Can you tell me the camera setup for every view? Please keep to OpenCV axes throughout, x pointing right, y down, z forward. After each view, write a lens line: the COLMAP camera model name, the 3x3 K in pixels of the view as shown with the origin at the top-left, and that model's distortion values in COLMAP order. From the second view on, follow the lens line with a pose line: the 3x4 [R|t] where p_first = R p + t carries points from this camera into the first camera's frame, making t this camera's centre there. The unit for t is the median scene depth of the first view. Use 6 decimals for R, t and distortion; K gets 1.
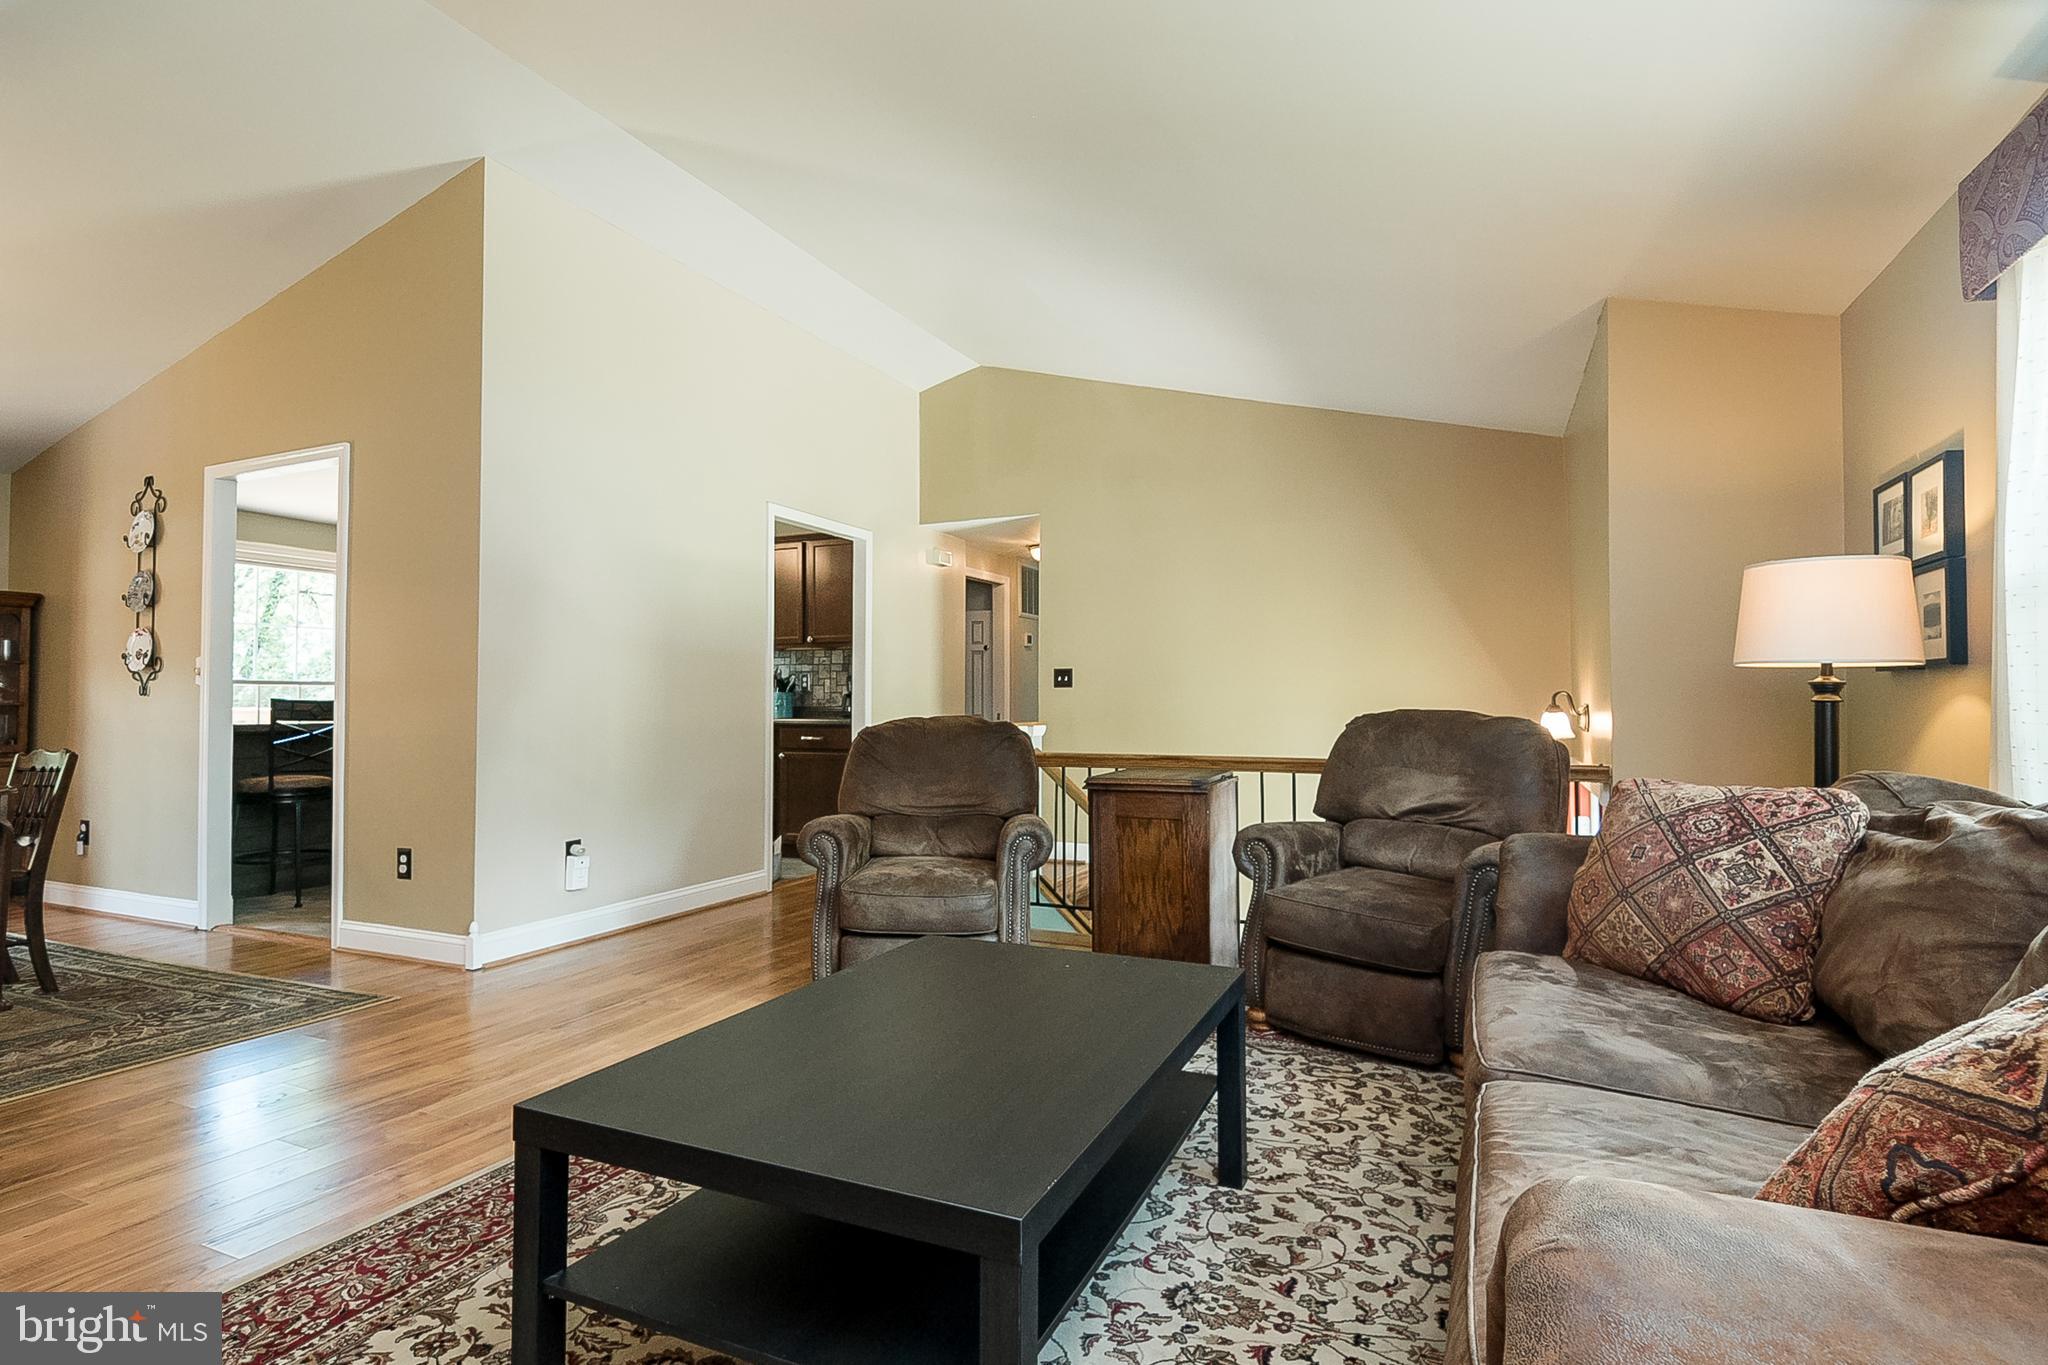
lens RADIAL K [[1010.8, 0, 1022.1], [0, 1010.8, 676.4], [0, 0, 1]] dist [0.017111, -0.015423]
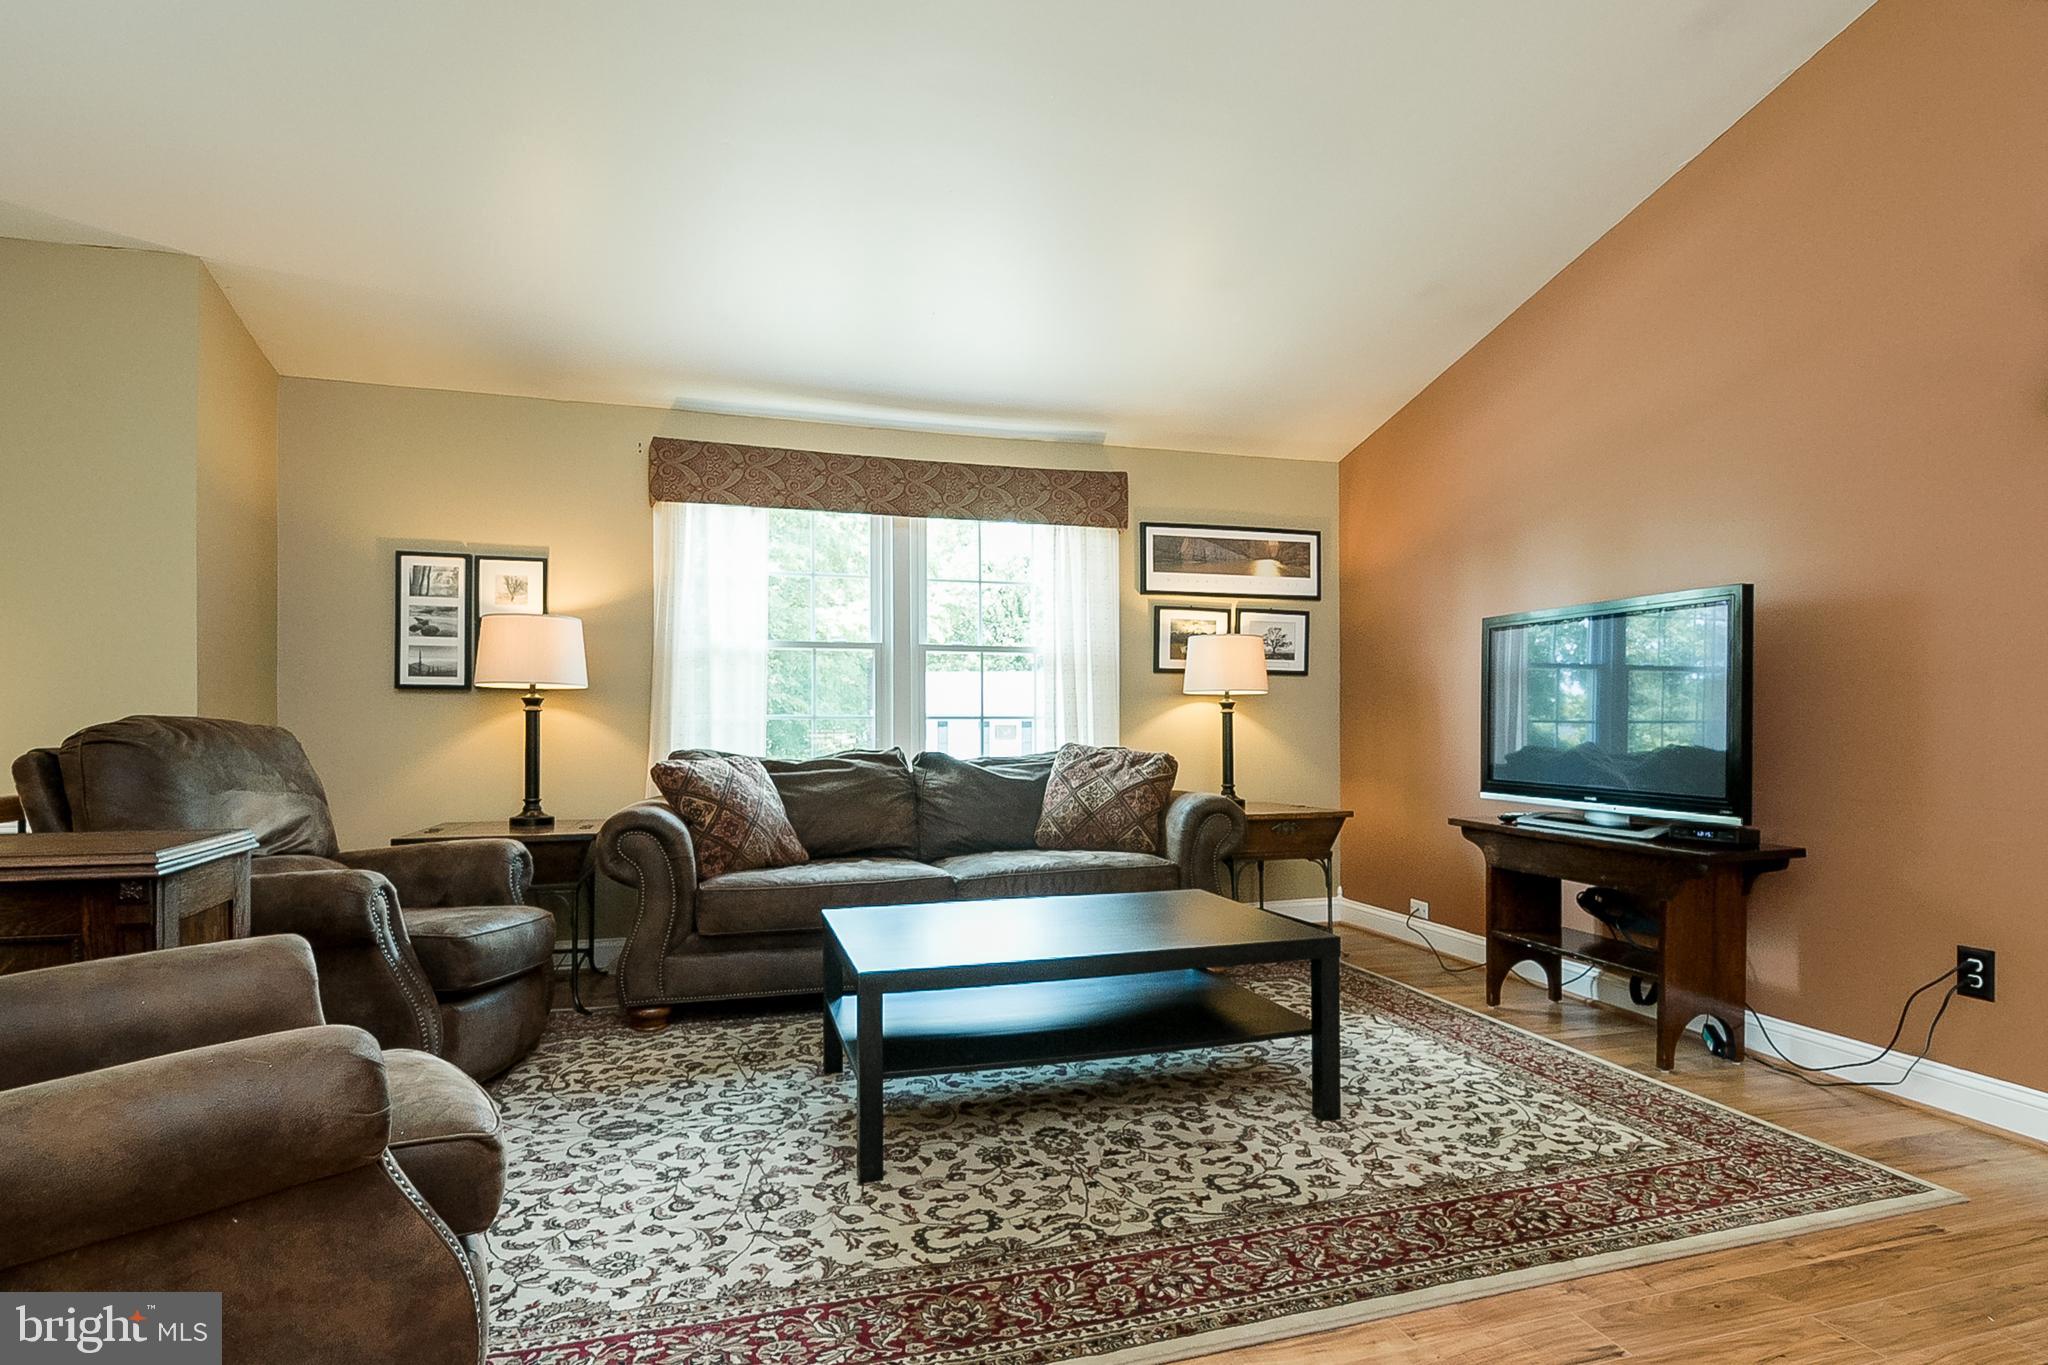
lens RADIAL K [[1047.9, 0, 1040.0], [0, 1047.9, 727.0], [0, 0, 1]] dist [0.015244, -0.020077]
pose [[-0.660798, -0.003990, 0.750553, -0.508997], [-0.021899, 0.999663, -0.013966, 0.032155], [-0.750244, -0.025665, -0.660663, 0.872169]]
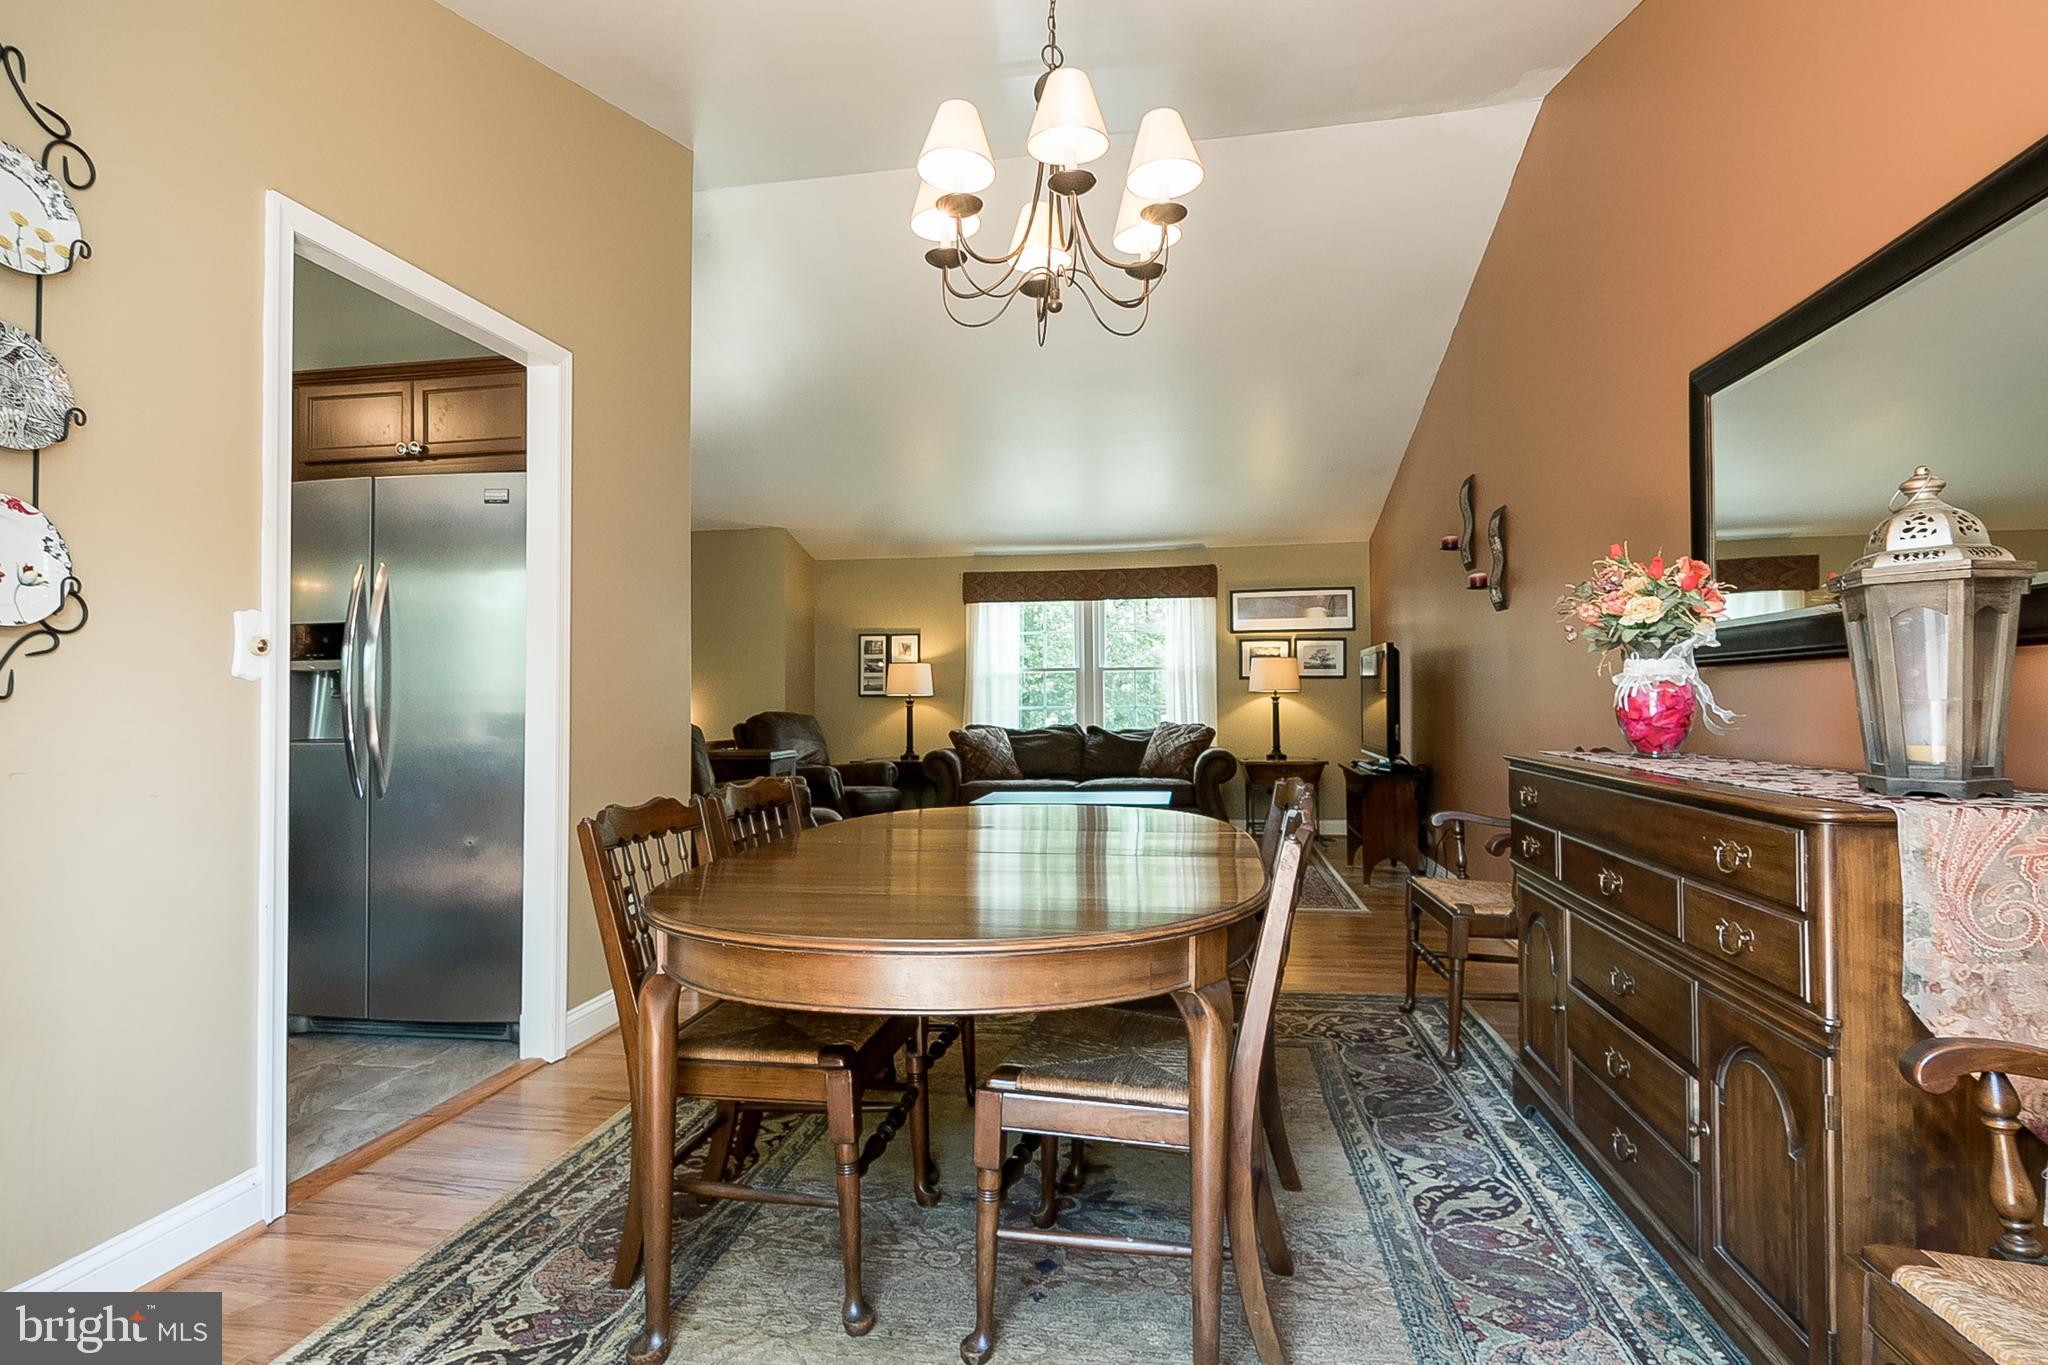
lens RADIAL K [[1017.7, 0, 1028.6], [0, 1017.7, 702.6], [0, 0, 1]] dist [0.016371, -0.019743]
pose [[-0.252981, 0.003199, 0.967466, -1.452954], [-0.018668, 0.999792, -0.008187, 0.019225], [-0.967291, -0.020132, -0.252869, 0.869069]]
